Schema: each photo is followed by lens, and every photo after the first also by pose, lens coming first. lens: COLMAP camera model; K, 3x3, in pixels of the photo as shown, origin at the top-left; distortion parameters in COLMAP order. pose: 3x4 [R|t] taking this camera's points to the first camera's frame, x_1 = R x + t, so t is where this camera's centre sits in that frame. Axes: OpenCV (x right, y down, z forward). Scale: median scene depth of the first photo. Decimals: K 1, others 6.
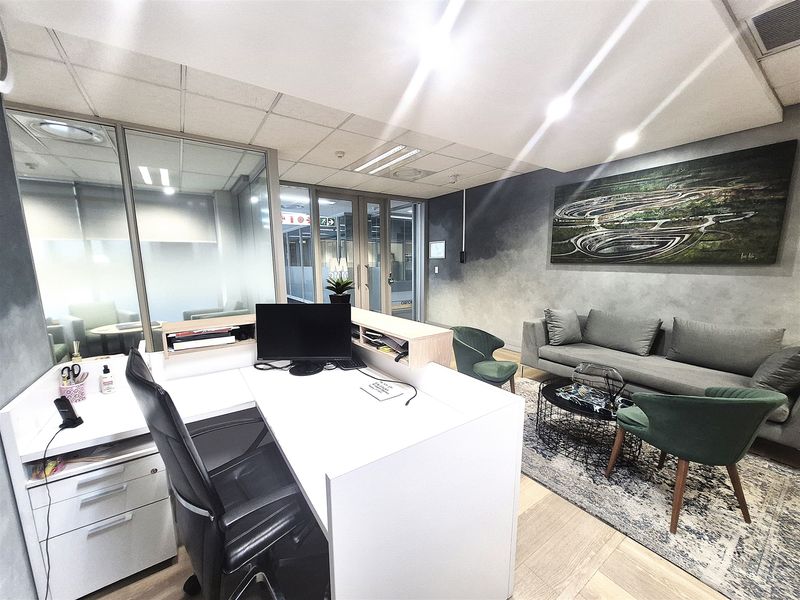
lens RADIAL K [[305.8, 0, 400.0], [0, 305.8, 300.0], [0, 0, 1]] dist [0.000923, 0.000305]
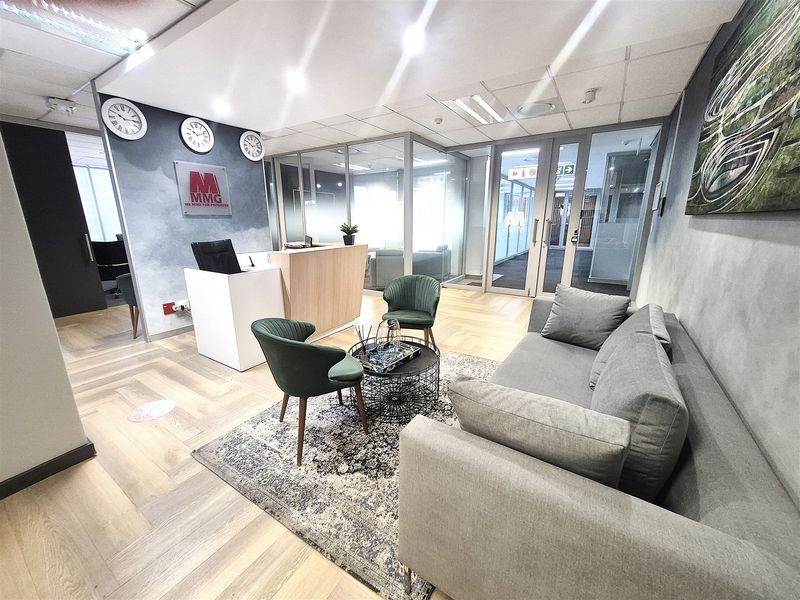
lens RADIAL K [[324.1, 0, 400.0], [0, 324.1, 300.0], [0, 0, 1]] dist [-0.002478, -0.000186]
pose [[0.385682, 0.225283, -0.894705, 1.614060], [-0.122278, 0.973658, 0.192452, -0.055368], [0.914493, 0.035178, 0.403070, 0.646184]]
